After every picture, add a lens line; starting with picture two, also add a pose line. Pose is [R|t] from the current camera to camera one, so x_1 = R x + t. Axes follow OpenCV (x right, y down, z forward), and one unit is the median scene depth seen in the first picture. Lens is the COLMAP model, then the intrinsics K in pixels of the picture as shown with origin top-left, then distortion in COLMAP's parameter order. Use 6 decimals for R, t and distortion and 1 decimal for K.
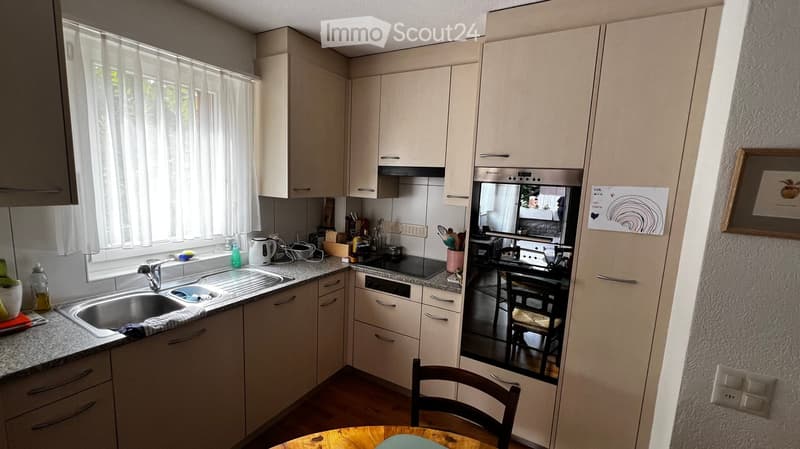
lens RADIAL K [[321.5, 0, 404.6], [0, 321.5, 226.6], [0, 0, 1]] dist [-0.002746, -0.000046]
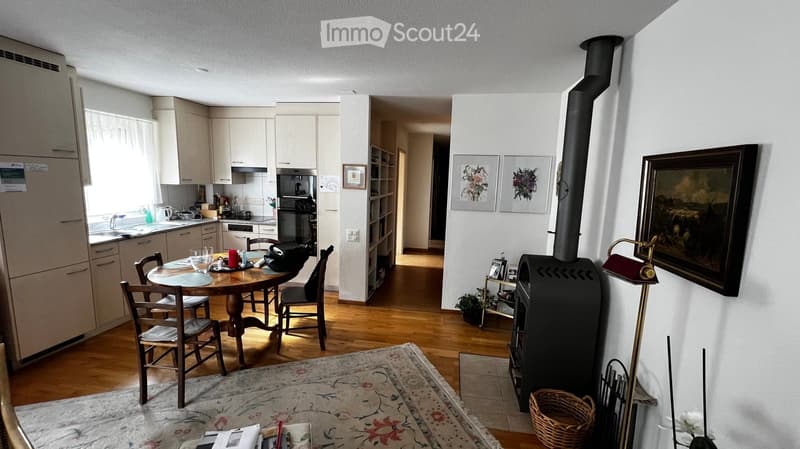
lens RADIAL K [[321.5, 0, 395.8], [0, 321.5, 224.6], [0, 0, 1]] dist [-0.002746, -0.000046]
pose [[0.937262, -0.069236, 0.341680, 0.154978], [0.062952, 0.997582, 0.029458, 0.154513], [-0.342894, -0.006100, 0.939354, -1.098266]]
